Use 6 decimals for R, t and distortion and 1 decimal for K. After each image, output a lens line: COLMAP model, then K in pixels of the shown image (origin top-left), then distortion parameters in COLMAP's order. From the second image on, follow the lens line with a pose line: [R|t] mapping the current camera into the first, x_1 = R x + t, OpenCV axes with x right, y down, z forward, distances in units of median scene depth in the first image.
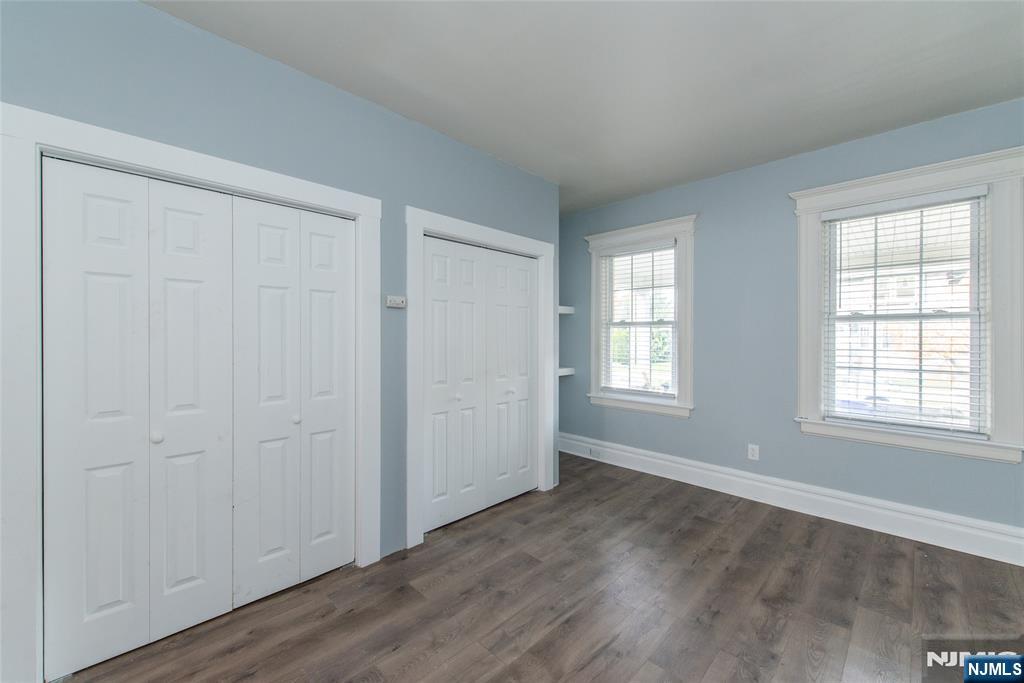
lens RADIAL K [[405.0, 0, 512.0], [0, 405.0, 341.5], [0, 0, 1]] dist [-0.001123, -0.000437]
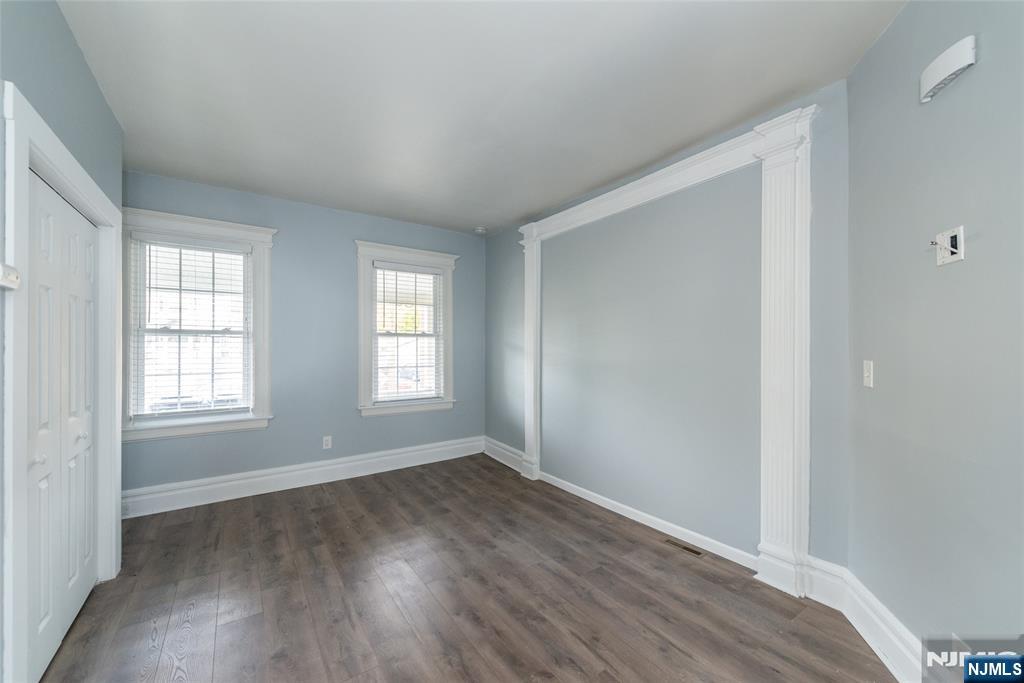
lens RADIAL K [[405.0, 0, 512.0], [0, 405.0, 341.5], [0, 0, 1]] dist [-0.001123, -0.000437]
pose [[0.158886, 0.016648, 0.987157, -0.563631], [0.017244, 0.999659, -0.019635, 0.005467], [-0.987146, 0.020142, 0.158544, 0.282432]]
